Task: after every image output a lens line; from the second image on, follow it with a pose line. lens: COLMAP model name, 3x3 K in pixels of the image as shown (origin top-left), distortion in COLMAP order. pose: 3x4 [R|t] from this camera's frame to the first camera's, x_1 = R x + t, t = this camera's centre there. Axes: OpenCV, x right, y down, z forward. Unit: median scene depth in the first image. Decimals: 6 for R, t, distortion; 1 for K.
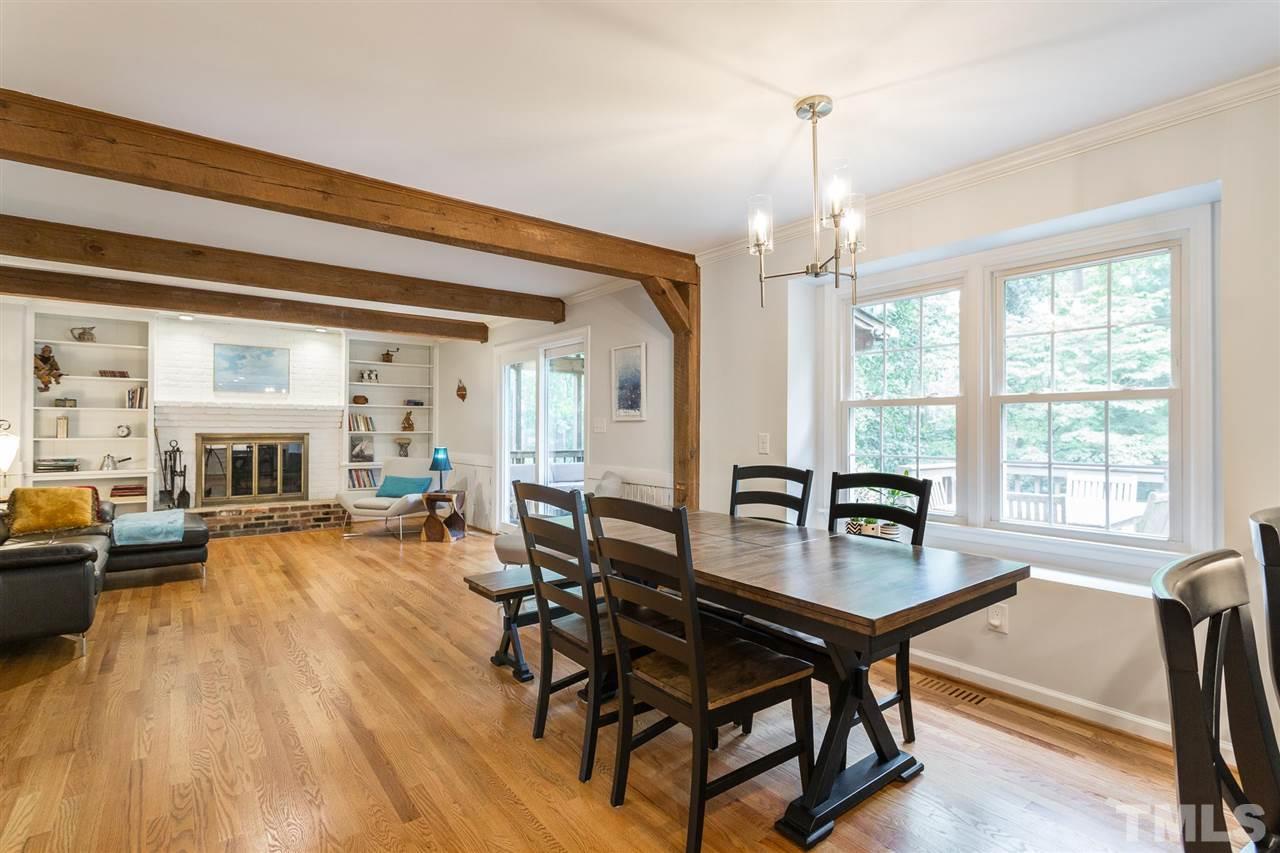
lens RADIAL K [[610.1, 0, 631.0], [0, 610.1, 422.1], [0, 0, 1]] dist [-0.000592, 0.002328]
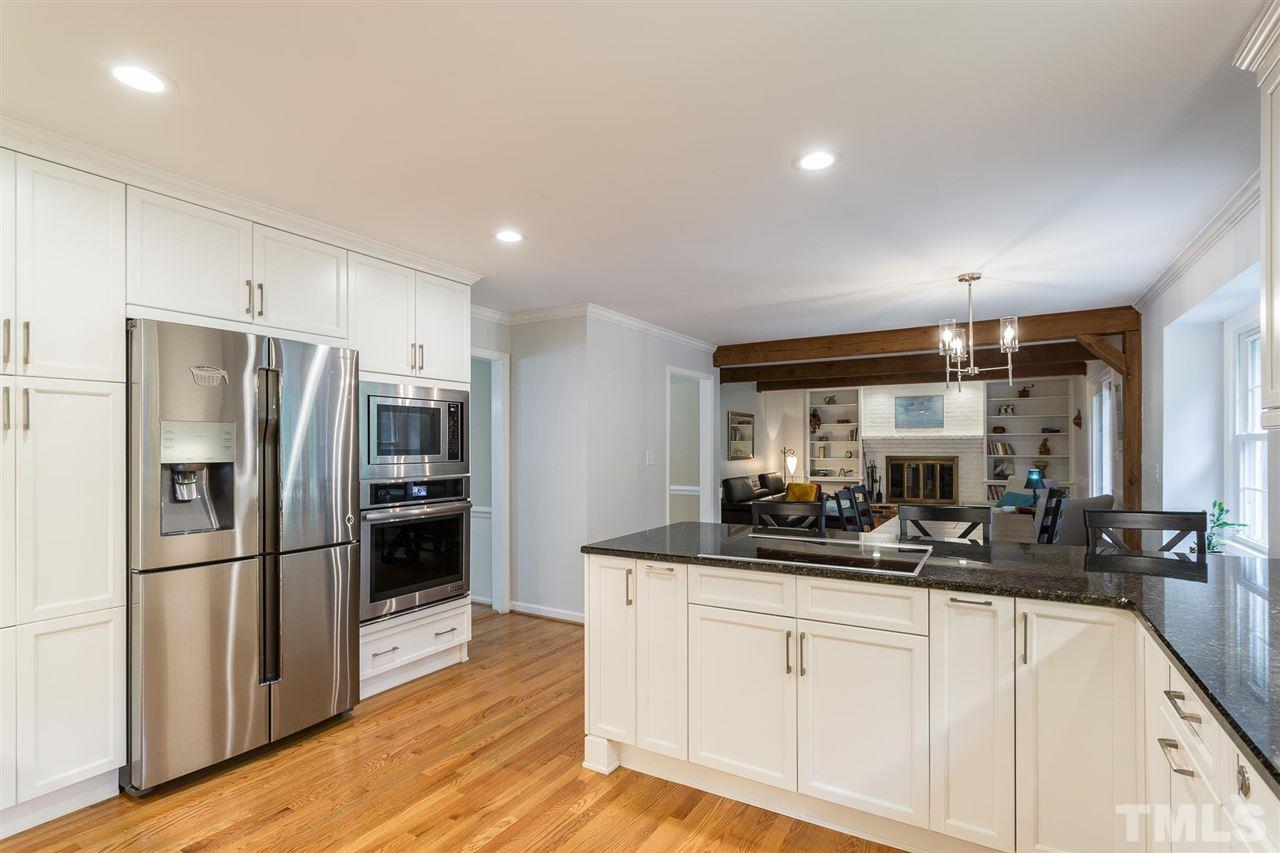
lens RADIAL K [[610.1, 0, 635.5], [0, 610.1, 448.1], [0, 0, 1]] dist [-0.000592, 0.002328]
pose [[0.361806, -0.001567, -0.932252, 0.551344], [0.014556, 0.999886, 0.003969, -0.018213], [0.932140, -0.015006, 0.361787, -0.178660]]
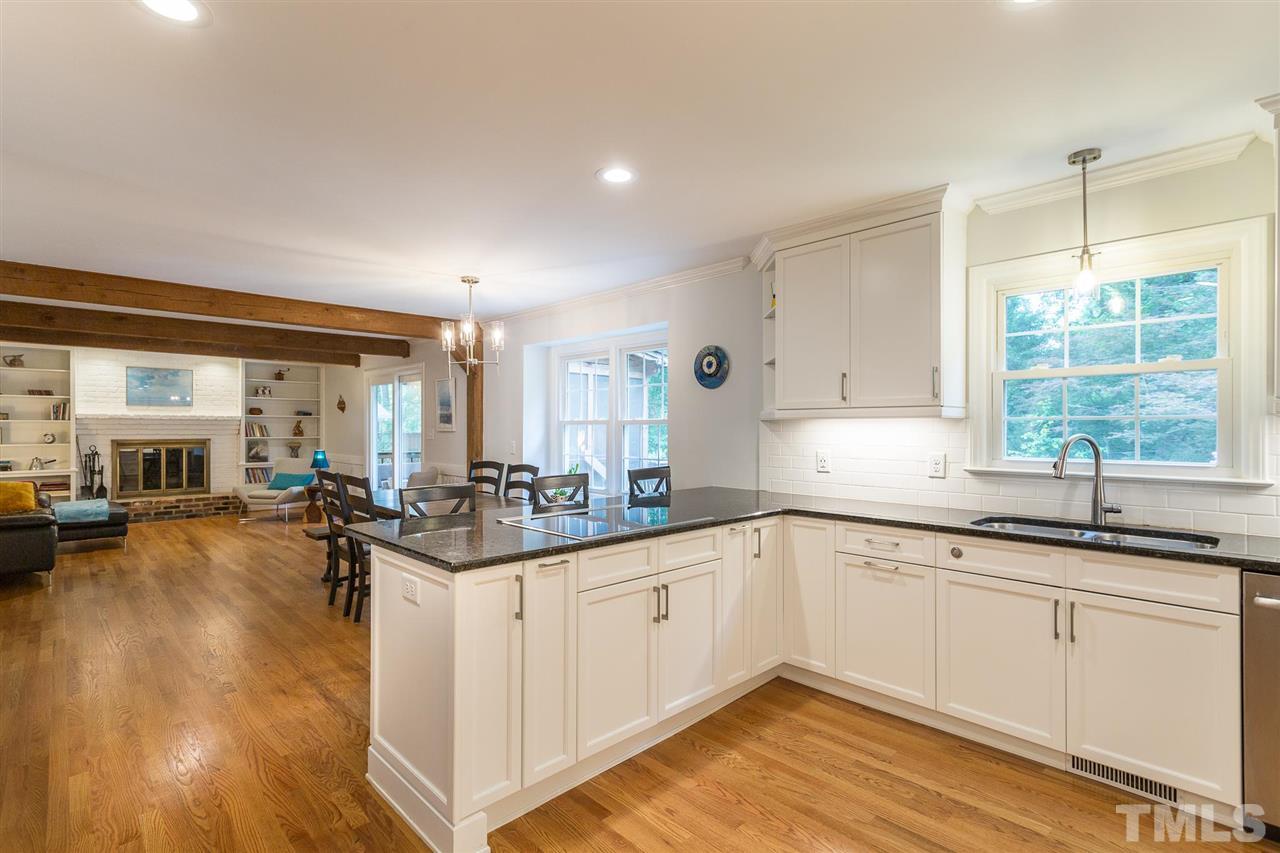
lens RADIAL K [[610.1, 0, 632.0], [0, 610.1, 428.4], [0, 0, 1]] dist [-0.000592, 0.002328]
pose [[0.994172, -0.001450, 0.107795, 0.212905], [0.000251, 0.999938, 0.011137, -0.019208], [-0.107804, -0.011045, 0.994111, -0.362359]]
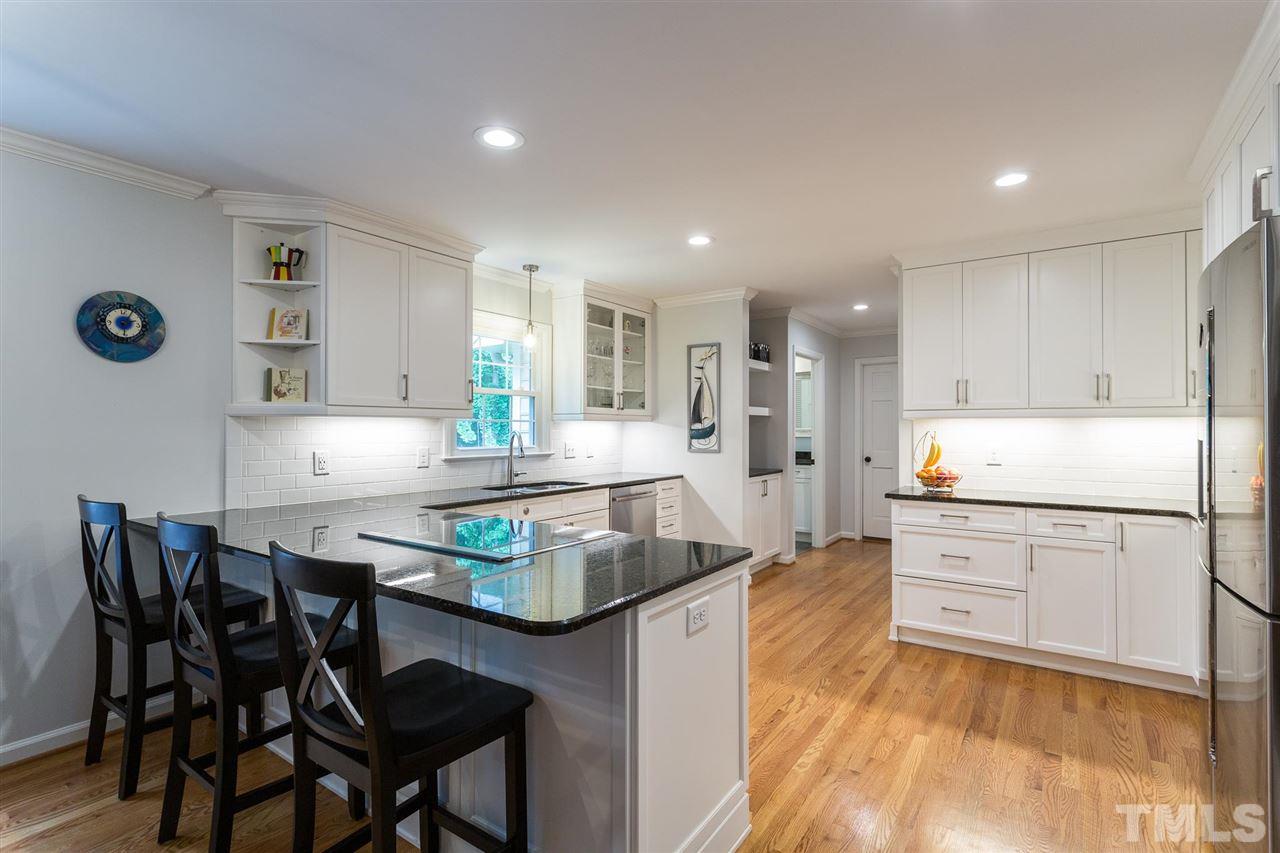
lens RADIAL K [[610.1, 0, 652.0], [0, 610.1, 420.6], [0, 0, 1]] dist [-0.000592, 0.002328]
pose [[-0.324448, 0.009182, 0.945859, -0.134056], [-0.011760, 0.999836, -0.013740, -0.014097], [-0.945831, -0.015581, -0.324287, 0.088979]]
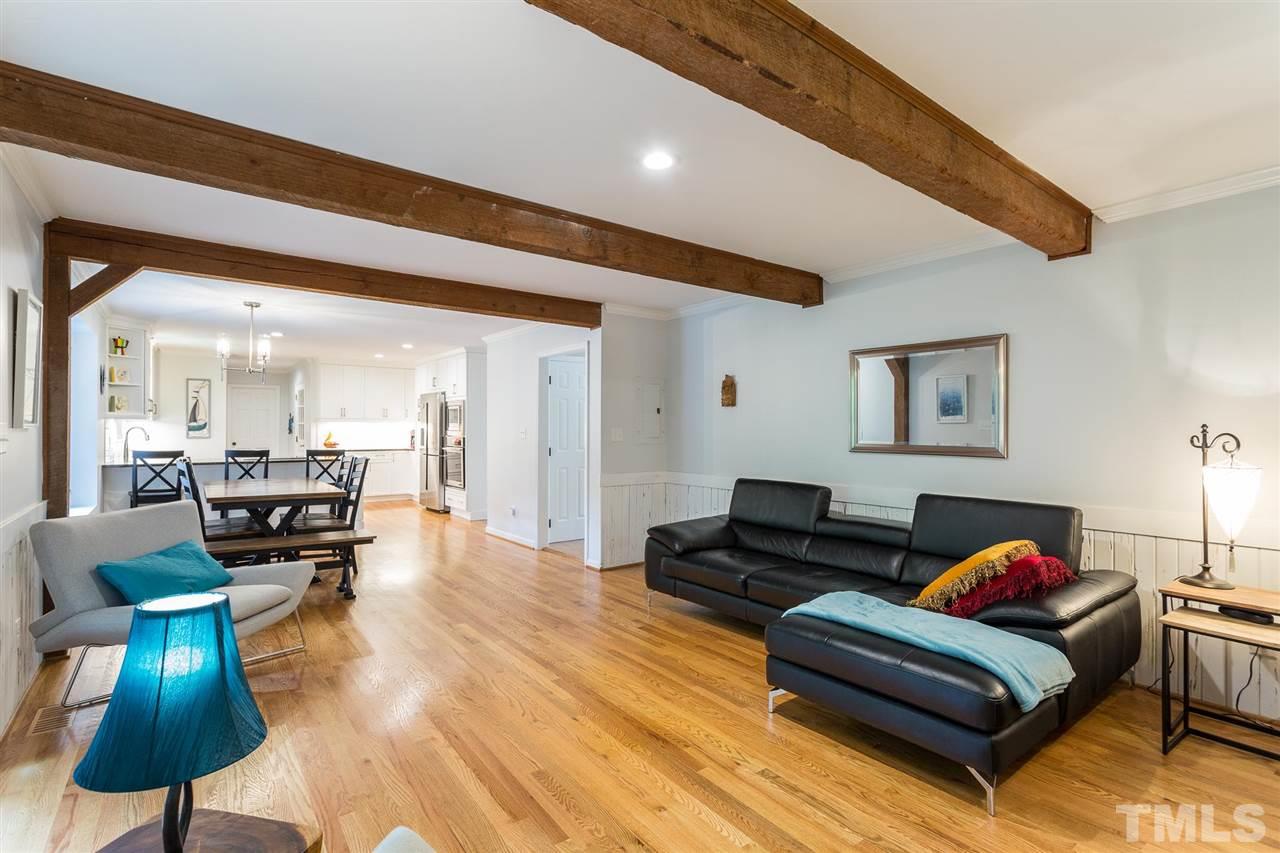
lens RADIAL K [[610.1, 0, 630.8], [0, 610.1, 426.6], [0, 0, 1]] dist [-0.000592, 0.002328]
pose [[-0.999974, -0.005464, 0.004602, -0.453117], [-0.005517, 0.999917, -0.011633, -0.000265], [-0.004538, -0.011658, -0.999922, 1.263972]]
